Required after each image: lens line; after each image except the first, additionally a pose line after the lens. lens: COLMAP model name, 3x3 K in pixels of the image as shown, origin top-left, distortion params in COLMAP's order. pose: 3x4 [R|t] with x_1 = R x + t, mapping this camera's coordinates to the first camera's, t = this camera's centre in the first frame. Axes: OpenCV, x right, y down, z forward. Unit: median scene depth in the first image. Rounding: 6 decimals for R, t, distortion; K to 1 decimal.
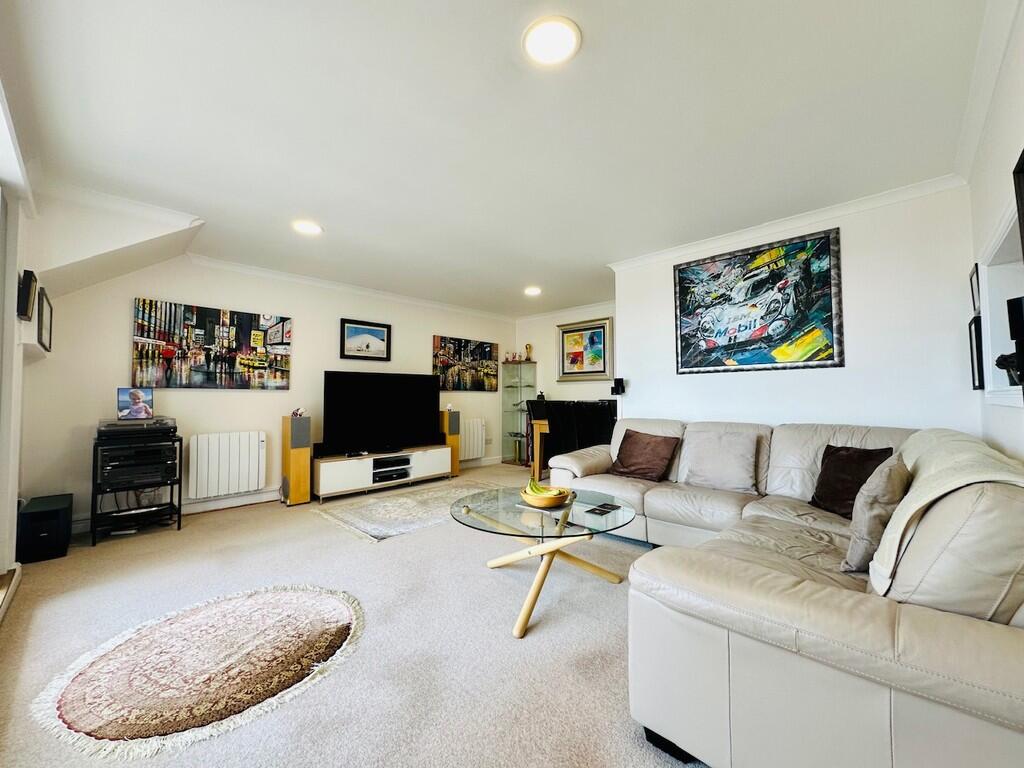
lens RADIAL K [[410.8, 0, 512.9], [0, 410.8, 383.8], [0, 0, 1]] dist [0.002604, 0.000205]
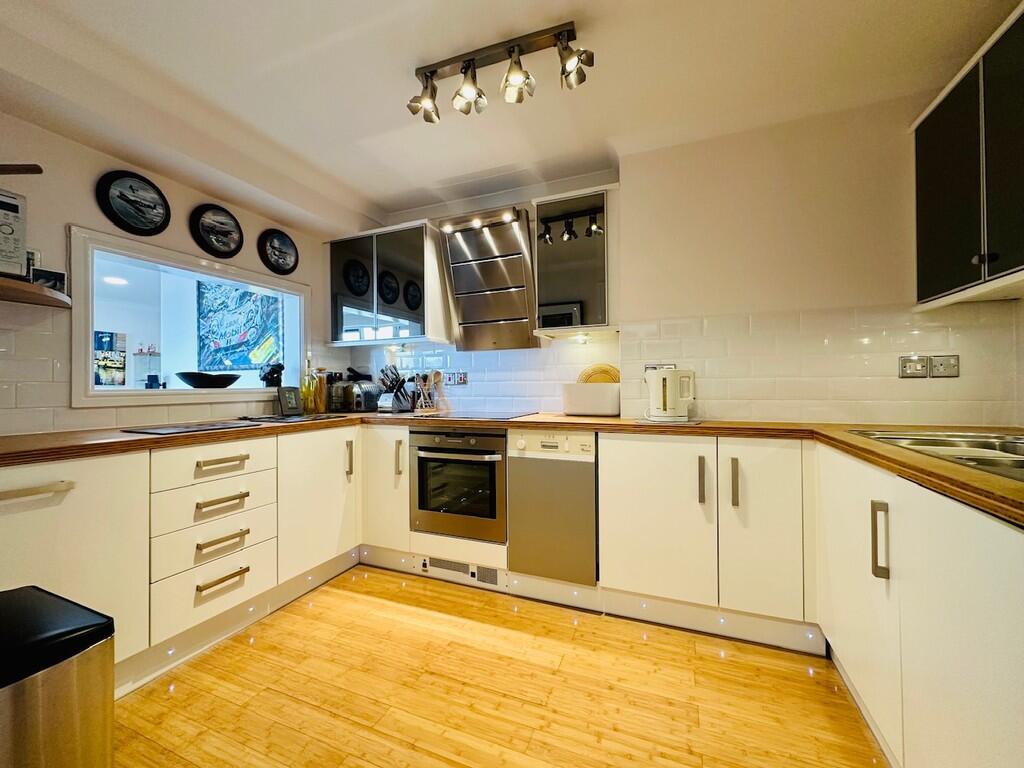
lens RADIAL K [[410.8, 0, 512.1], [0, 410.8, 382.6], [0, 0, 1]] dist [0.002604, 0.000205]
pose [[0.928347, -0.002206, 0.371708, 0.829752], [-0.005998, 0.999763, 0.020913, -0.024515], [-0.371666, -0.021643, 0.928114, -0.341886]]
